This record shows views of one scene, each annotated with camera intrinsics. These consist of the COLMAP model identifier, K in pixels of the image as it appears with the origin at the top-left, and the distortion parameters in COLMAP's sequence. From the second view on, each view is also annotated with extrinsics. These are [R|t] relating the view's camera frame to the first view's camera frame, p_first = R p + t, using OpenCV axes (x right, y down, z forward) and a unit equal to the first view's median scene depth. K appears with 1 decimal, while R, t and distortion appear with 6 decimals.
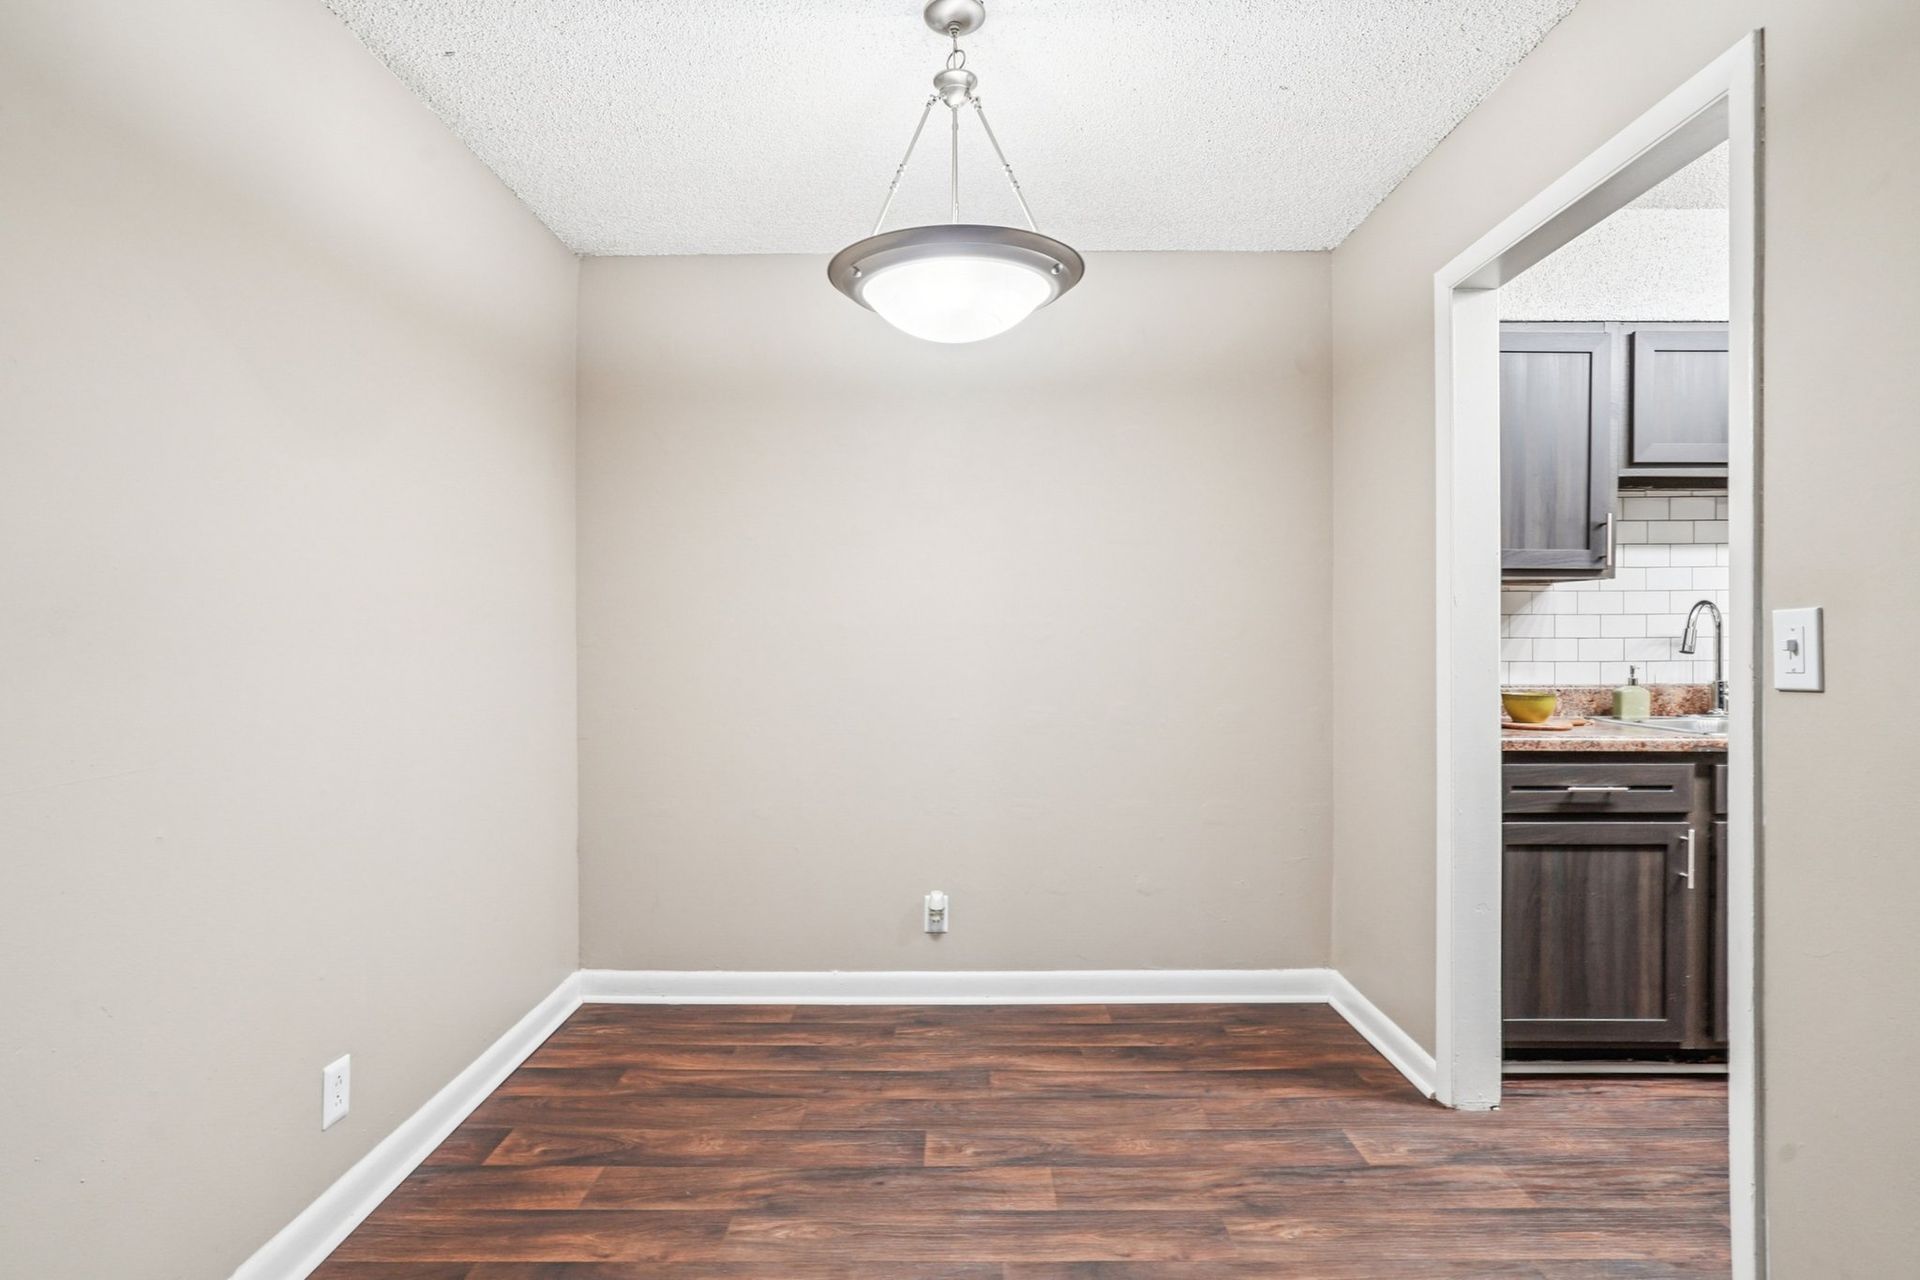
lens RADIAL K [[960.7, 0, 952.2], [0, 960.7, 632.5], [0, 0, 1]] dist [0.005816, 0.001614]
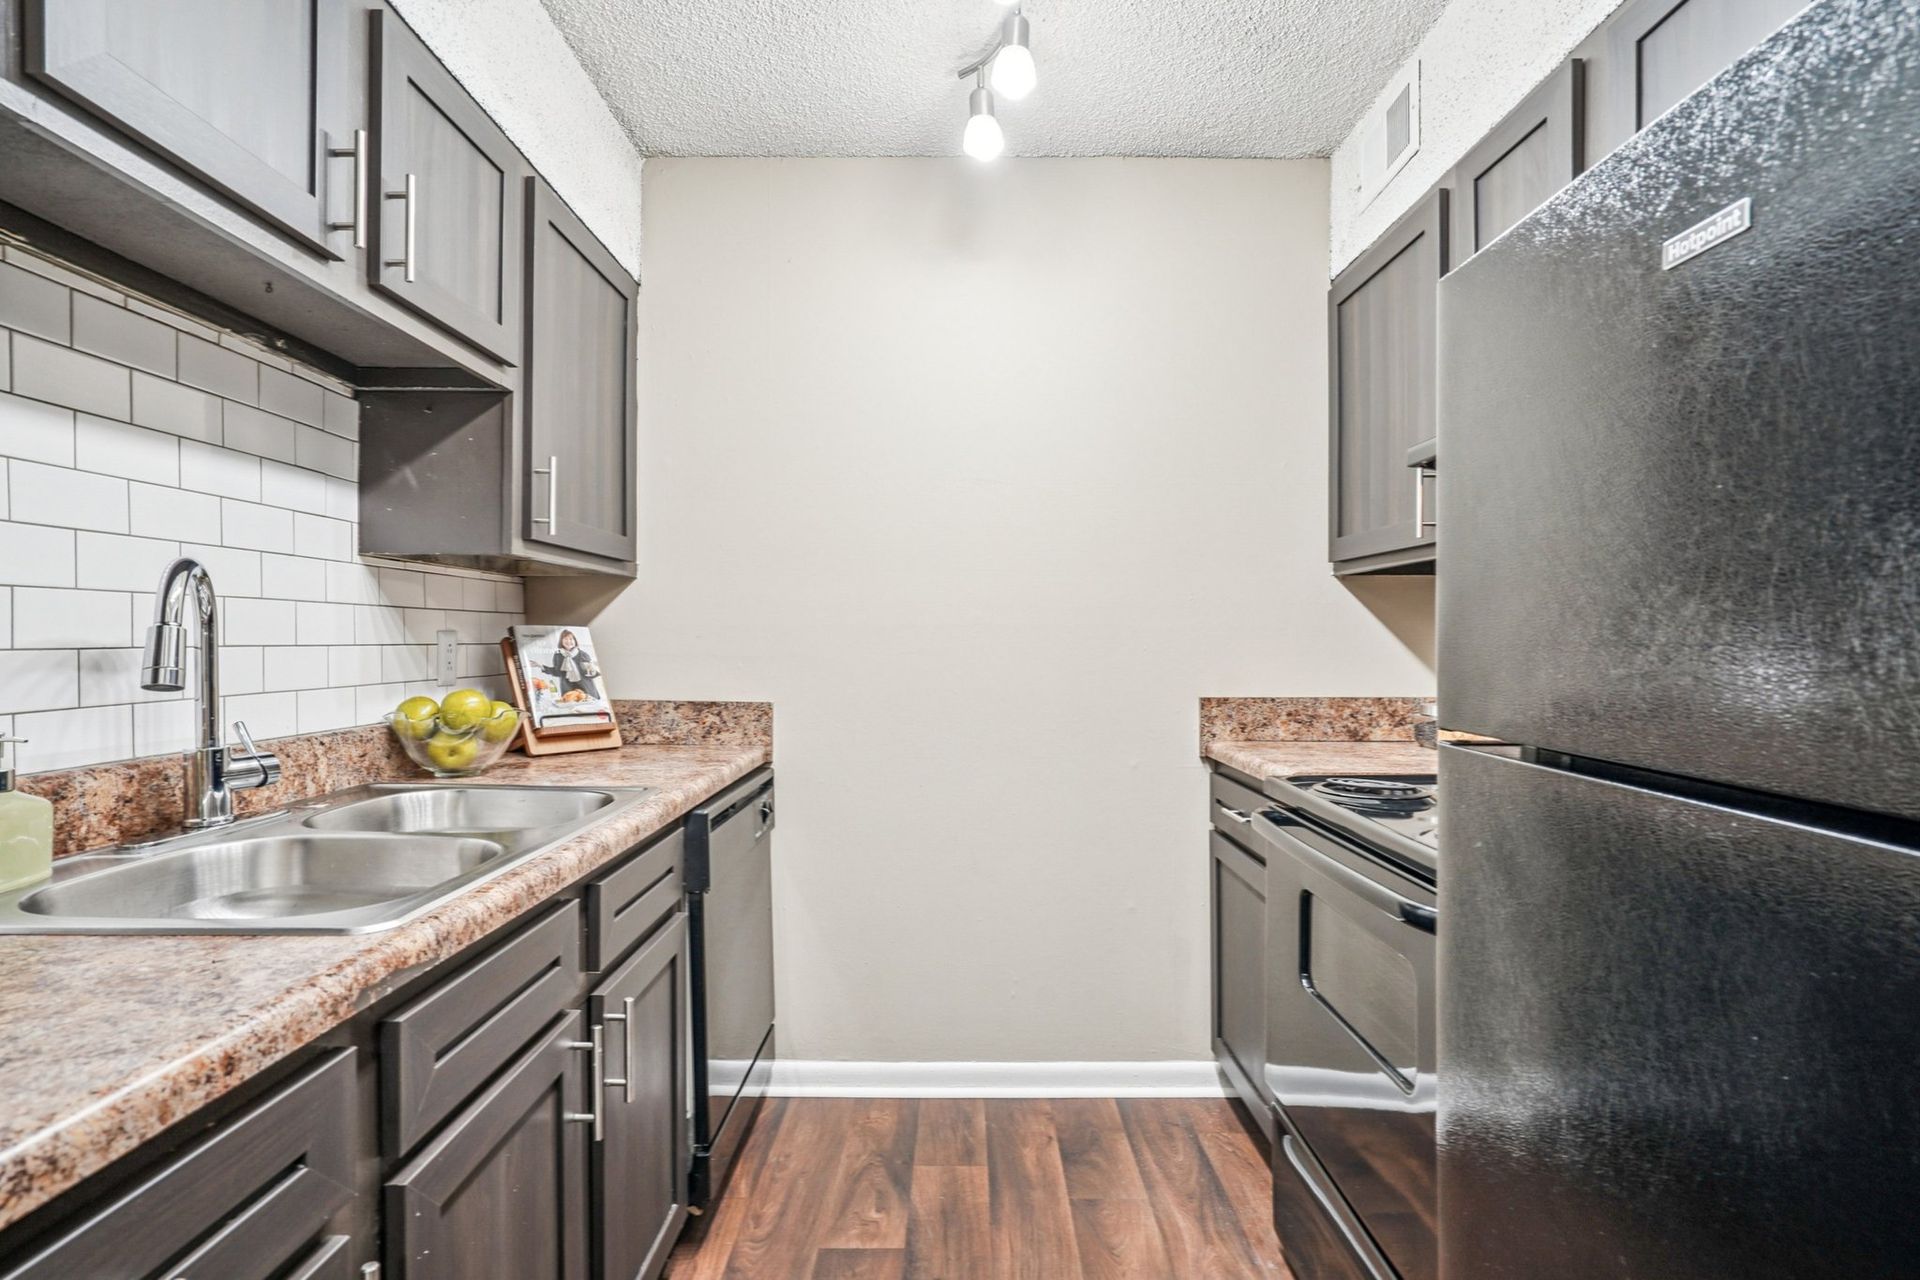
lens RADIAL K [[915.7, 0, 960.1], [0, 915.7, 654.8], [0, 0, 1]] dist [0.000171, 0.000886]
pose [[-0.006734, -0.012017, 0.999905, 0.450391], [-0.006419, 0.999908, 0.011974, 0.001377], [-0.999957, -0.006338, -0.006811, 0.787610]]
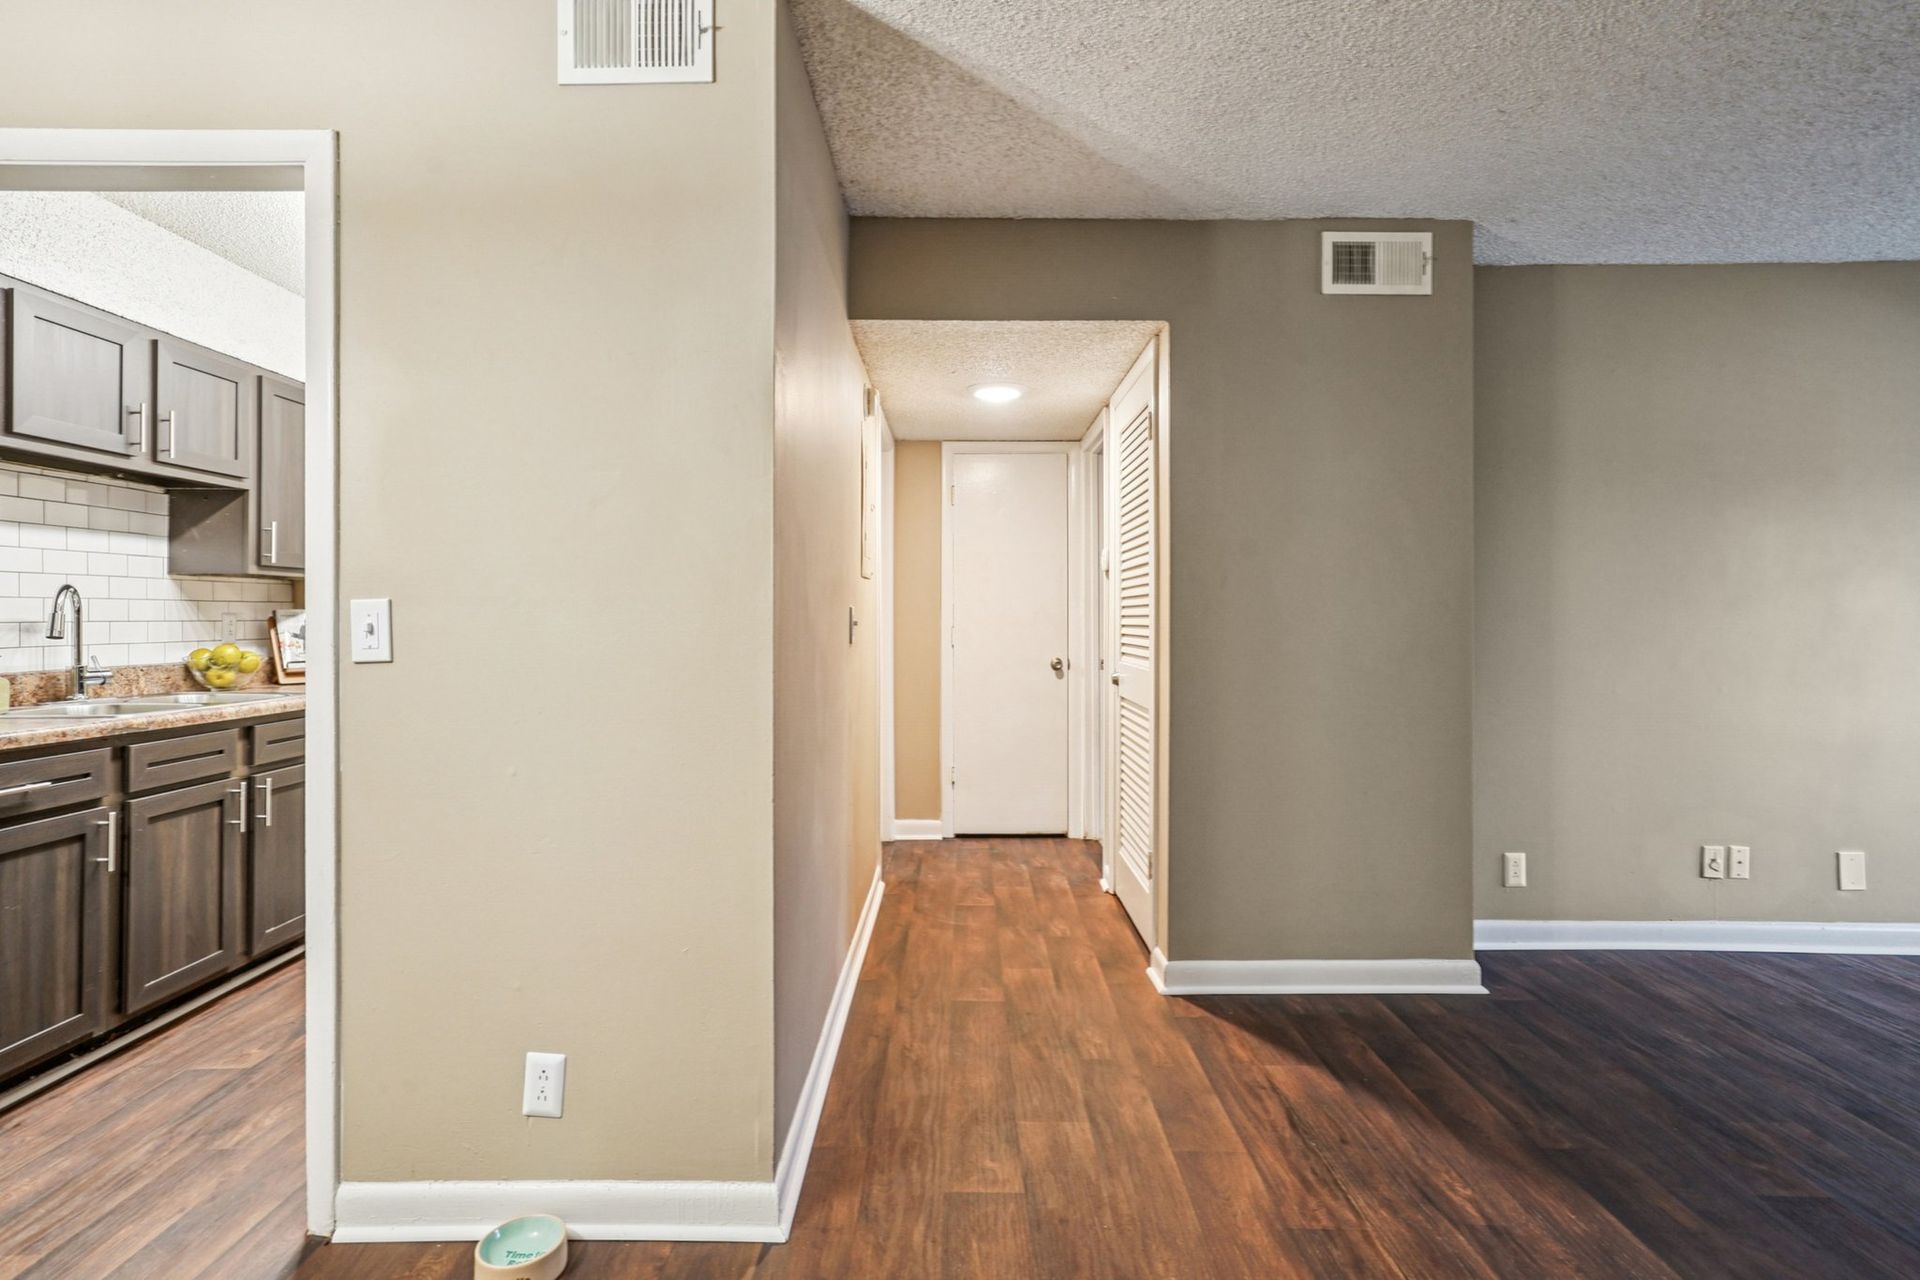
lens RADIAL K [[956.2, 0, 953.5], [0, 956.2, 620.0], [0, 0, 1]] dist [0.004596, 0.002458]
pose [[-0.015593, 0.001027, 0.999878, -0.246950], [-0.003057, 0.999995, -0.001075, 0.001379], [-0.999874, -0.003073, -0.015590, 0.135919]]
